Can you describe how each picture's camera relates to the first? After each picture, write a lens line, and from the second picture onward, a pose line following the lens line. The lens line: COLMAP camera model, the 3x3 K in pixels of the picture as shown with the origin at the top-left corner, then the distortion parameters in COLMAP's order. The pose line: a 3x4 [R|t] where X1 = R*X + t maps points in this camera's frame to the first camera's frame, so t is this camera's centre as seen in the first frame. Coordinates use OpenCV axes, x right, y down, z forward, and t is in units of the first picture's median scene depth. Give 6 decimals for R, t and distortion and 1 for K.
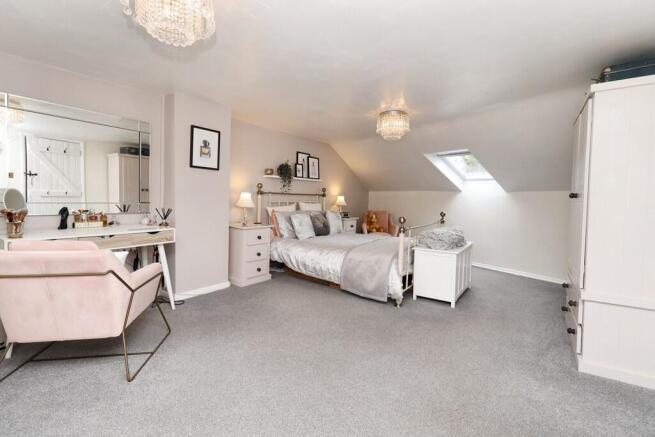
lens RADIAL K [[317.7, 0, 329.3], [0, 317.7, 206.3], [0, 0, 1]] dist [-0.000715, 0.000091]
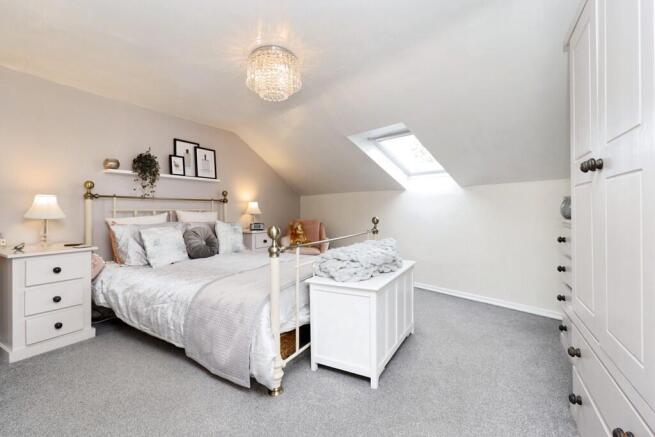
lens RADIAL K [[301.6, 0, 327.5], [0, 301.6, 218.5], [0, 0, 1]] dist [-0.000470, 0.000405]
pose [[0.995961, -0.033596, 0.083268, 0.192242], [0.033713, 0.999432, 0.000007, 0.017043], [-0.083221, 0.002801, 0.996527, 0.340531]]
